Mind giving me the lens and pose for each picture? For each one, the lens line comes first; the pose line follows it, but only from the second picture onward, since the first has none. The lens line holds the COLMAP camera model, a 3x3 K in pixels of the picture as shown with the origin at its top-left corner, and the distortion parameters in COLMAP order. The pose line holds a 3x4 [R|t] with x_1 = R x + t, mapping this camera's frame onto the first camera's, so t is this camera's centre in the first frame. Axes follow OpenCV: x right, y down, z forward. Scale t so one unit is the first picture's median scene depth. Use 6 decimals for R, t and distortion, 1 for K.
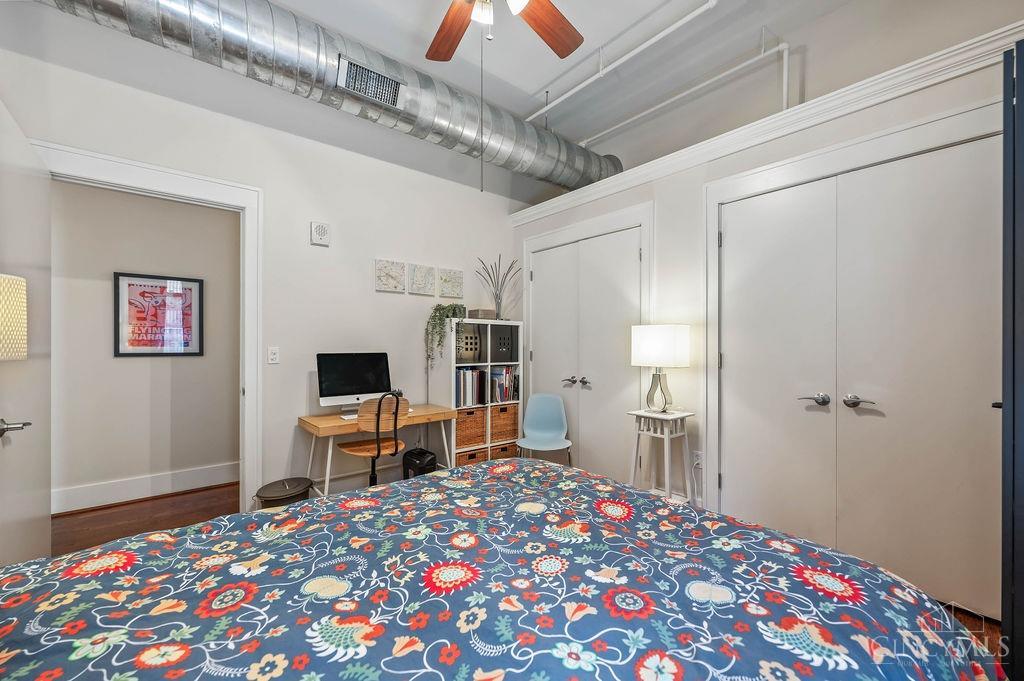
lens RADIAL K [[411.8, 0, 512.5], [0, 411.8, 335.1], [0, 0, 1]] dist [0.000075, -0.000057]
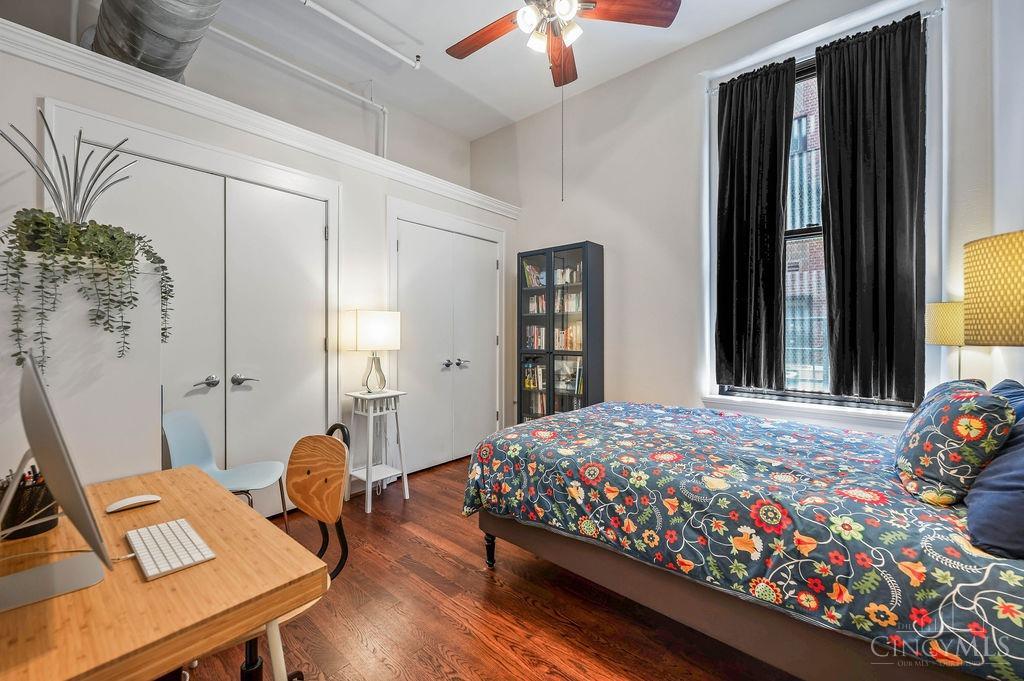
lens RADIAL K [[408.0, 0, 513.4], [0, 408.0, 338.2], [0, 0, 1]] dist [0.000048, -0.000132]
pose [[-0.160644, -0.002866, 0.987008, -0.656069], [-0.020147, 0.999797, -0.000375, 0.033647], [-0.986807, -0.019945, -0.160669, 0.708139]]
